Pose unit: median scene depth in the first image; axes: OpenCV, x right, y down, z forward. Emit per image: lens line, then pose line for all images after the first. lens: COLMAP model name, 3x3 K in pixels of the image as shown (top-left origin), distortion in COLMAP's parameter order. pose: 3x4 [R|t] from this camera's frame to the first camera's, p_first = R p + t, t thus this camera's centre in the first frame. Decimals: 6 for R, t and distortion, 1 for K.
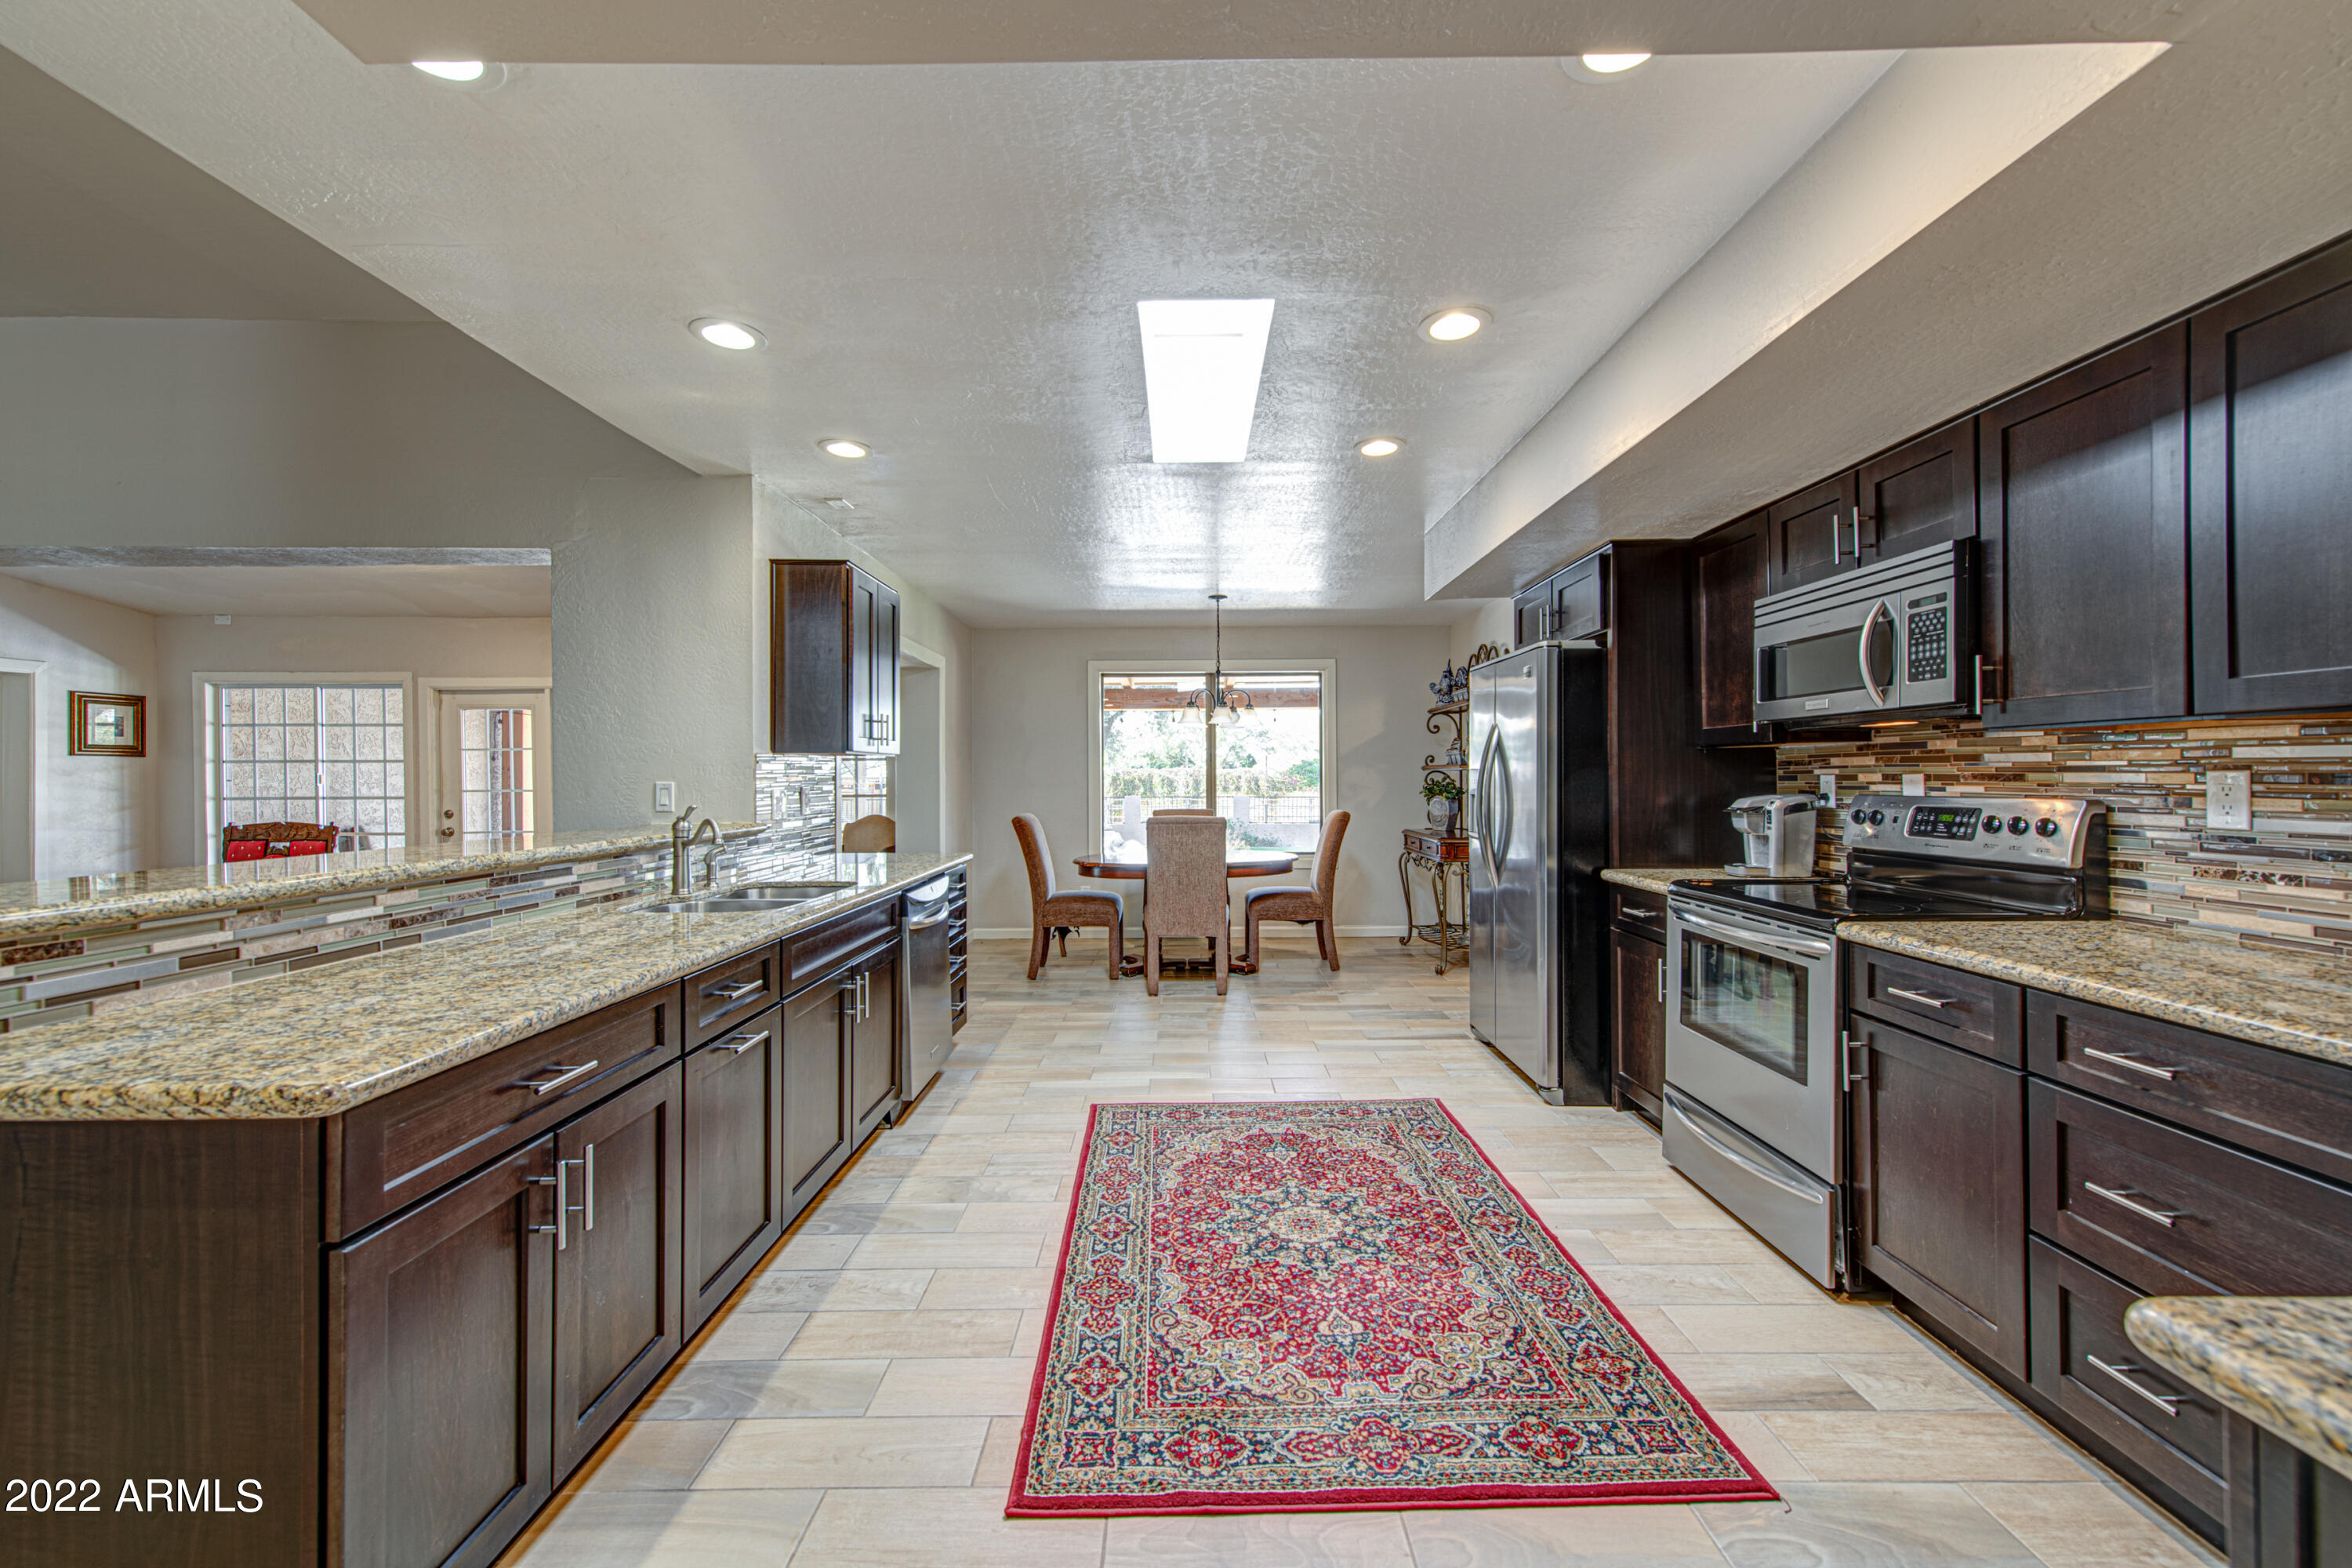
lens RADIAL K [[916.8, 0, 1188.6], [0, 916.8, 778.9], [0, 0, 1]] dist [0.014636, -0.004252]
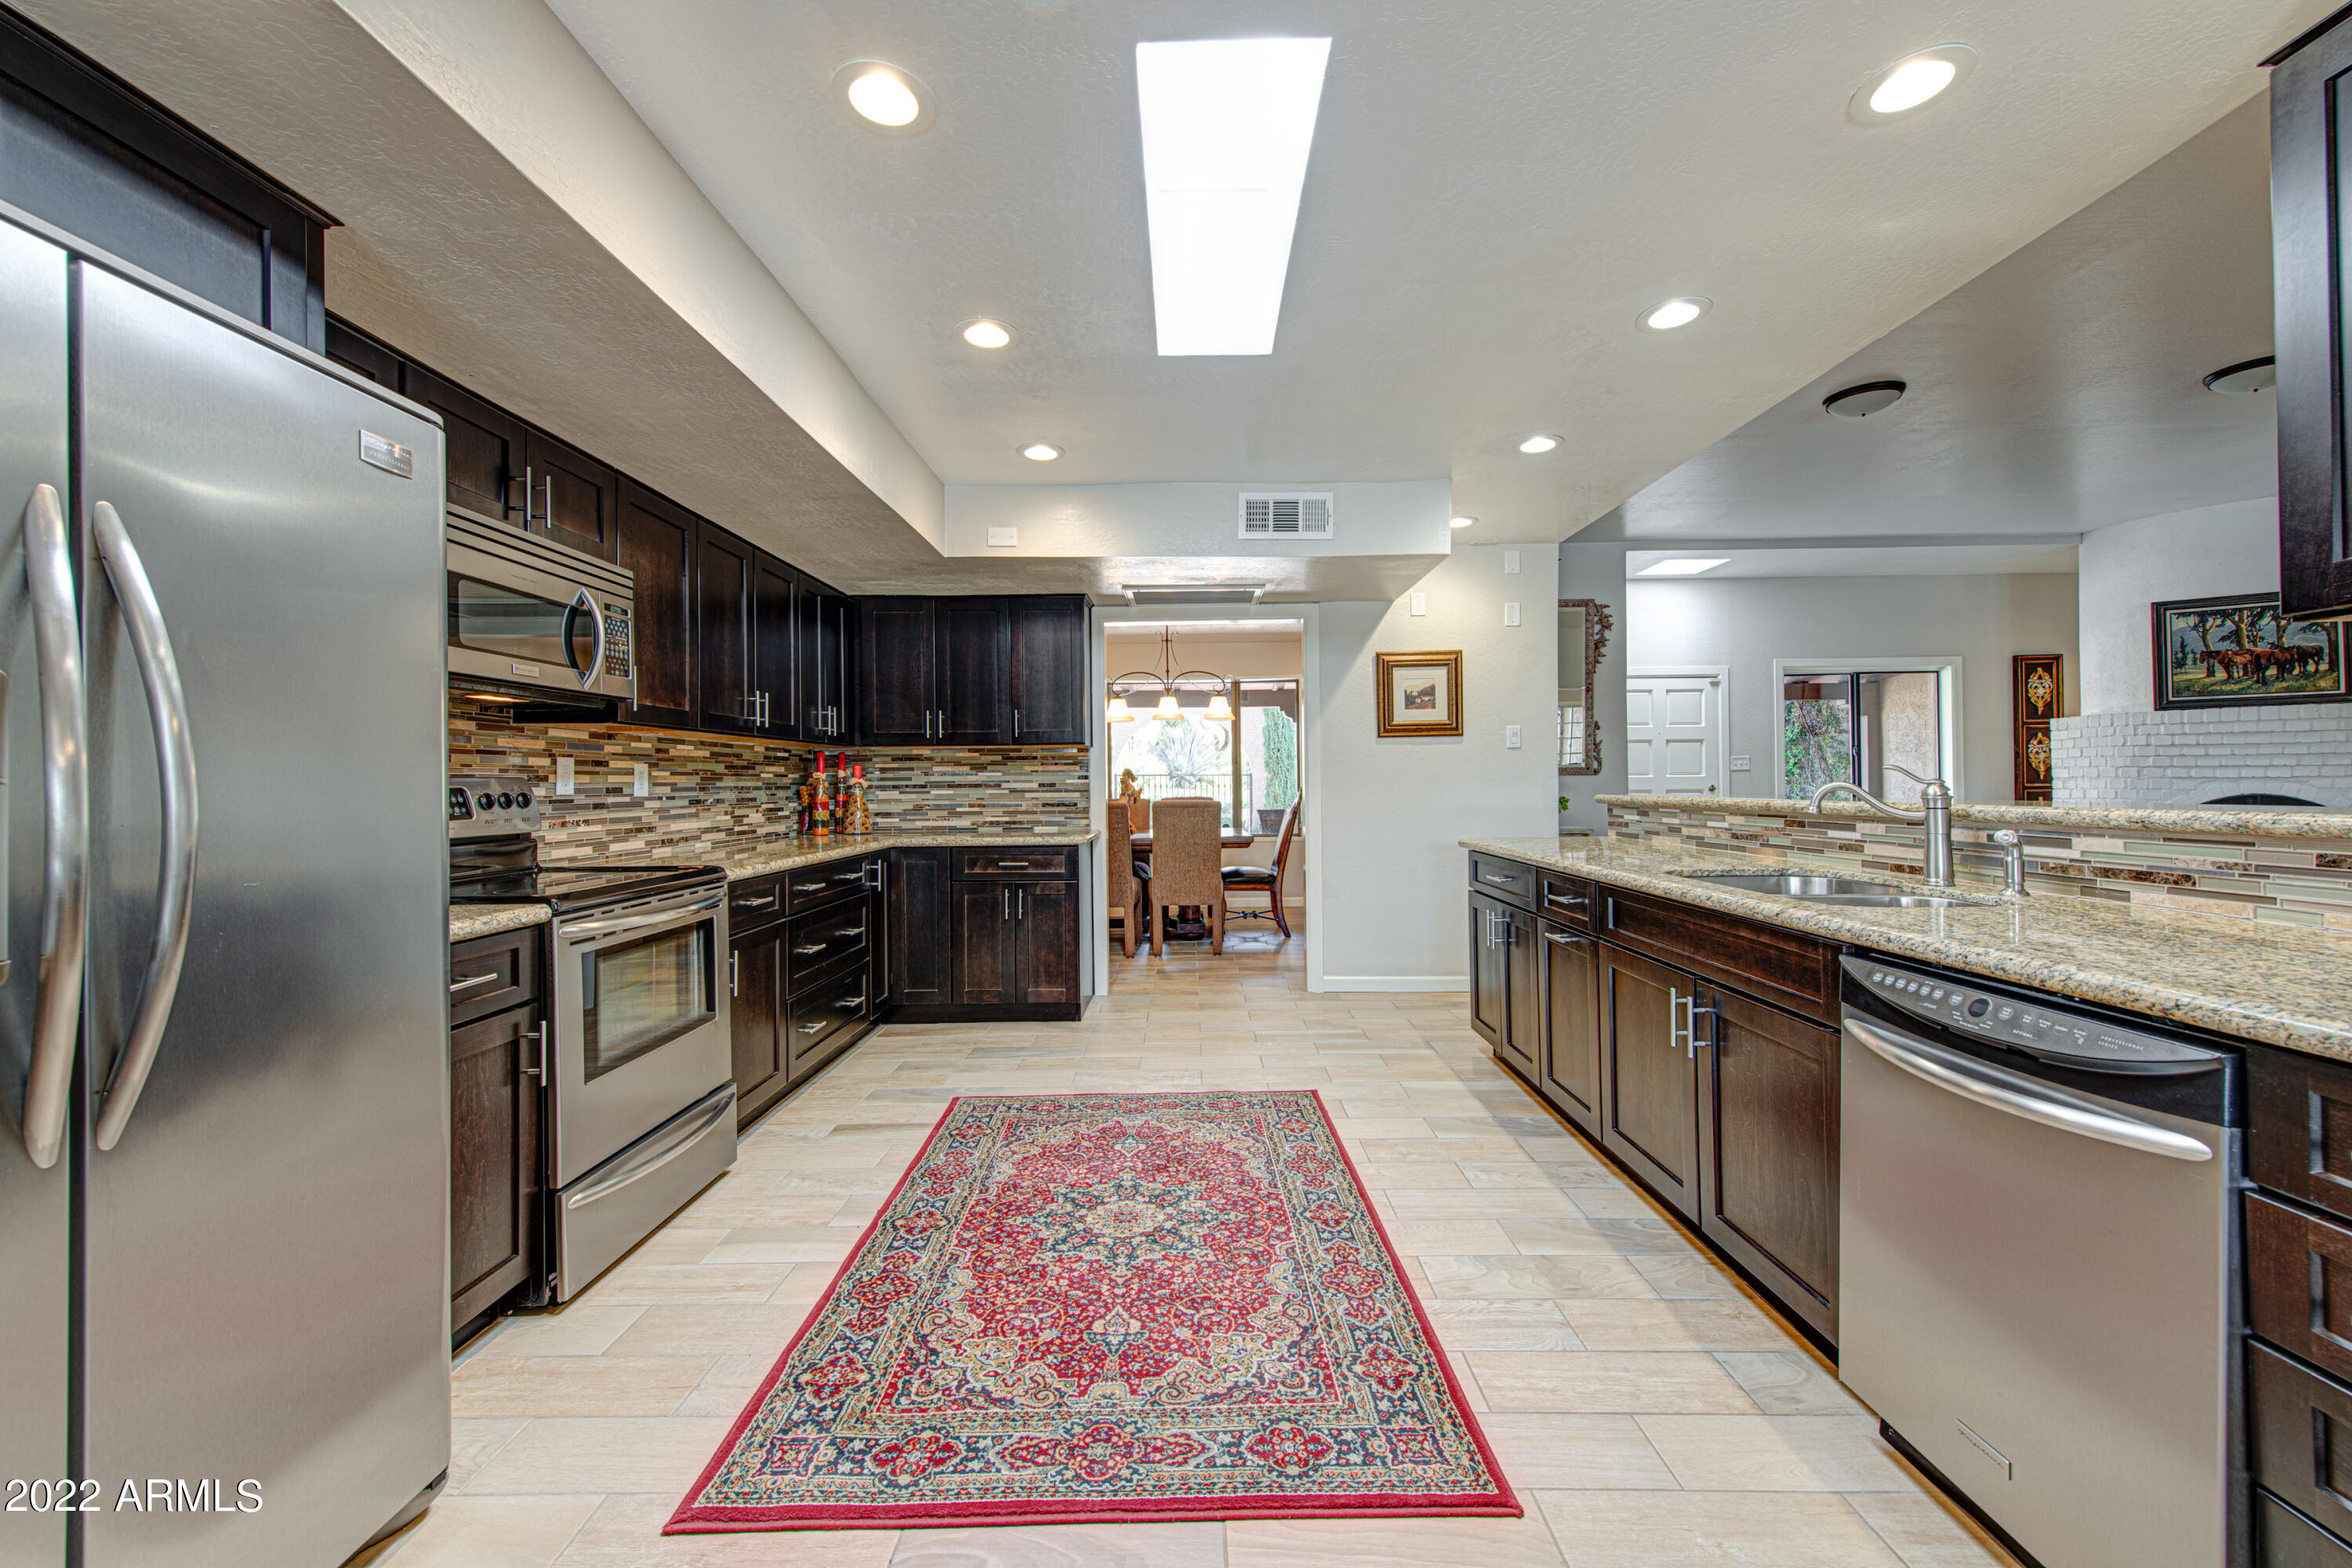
lens RADIAL K [[916.8, 0, 1188.6], [0, 916.8, 778.9], [0, 0, 1]] dist [0.014636, -0.004252]
pose [[-0.999861, 0.015574, 0.005954, 0.051008], [0.015572, 0.999879, -0.000428, 0.035662], [-0.005960, -0.000335, -0.999982, 2.031671]]
